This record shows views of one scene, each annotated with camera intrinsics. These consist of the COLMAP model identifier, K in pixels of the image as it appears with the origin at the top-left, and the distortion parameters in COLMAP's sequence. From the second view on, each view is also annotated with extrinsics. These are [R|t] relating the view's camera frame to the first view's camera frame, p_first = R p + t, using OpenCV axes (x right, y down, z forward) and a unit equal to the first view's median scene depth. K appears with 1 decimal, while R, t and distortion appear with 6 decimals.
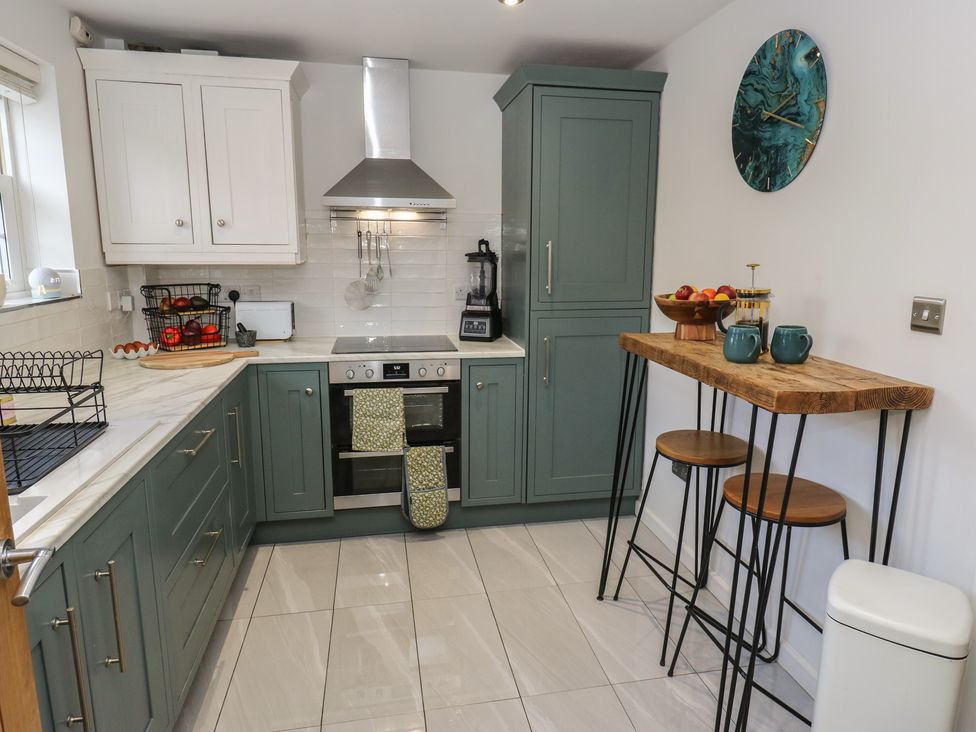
lens RADIAL K [[636.2, 0, 488.0], [0, 636.2, 366.0], [0, 0, 1]] dist [-0.003870, -0.003389]
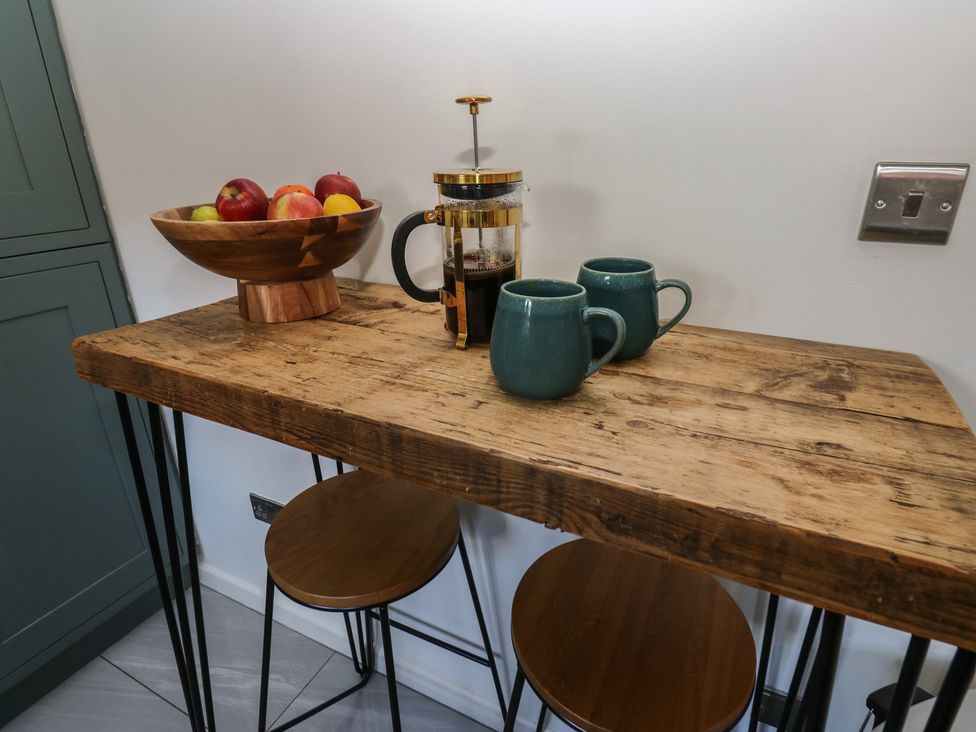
lens RADIAL K [[513.0, 0, 492.0], [0, 513.0, 361.5], [0, 0, 1]] dist [0.001768, -0.014577]
pose [[0.595926, -0.310095, 0.740752, 0.113597], [0.159495, 0.949763, 0.269280, -0.064377], [-0.787041, -0.042325, 0.615447, 0.544802]]
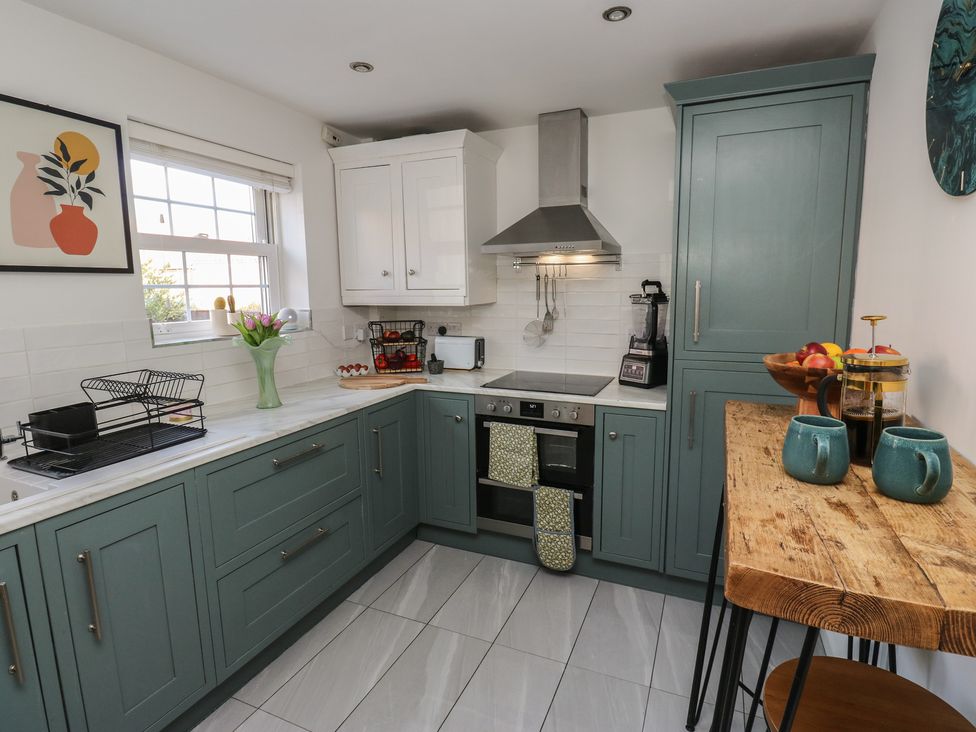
lens RADIAL K [[513.0, 0, 492.0], [0, 513.0, 361.5], [0, 0, 1]] dist [0.001768, -0.014577]
pose [[0.820272, 0.067625, -0.567962, 0.267518], [-0.090096, 0.995866, -0.011545, -0.053531], [0.564833, 0.060641, 0.822974, 0.271962]]
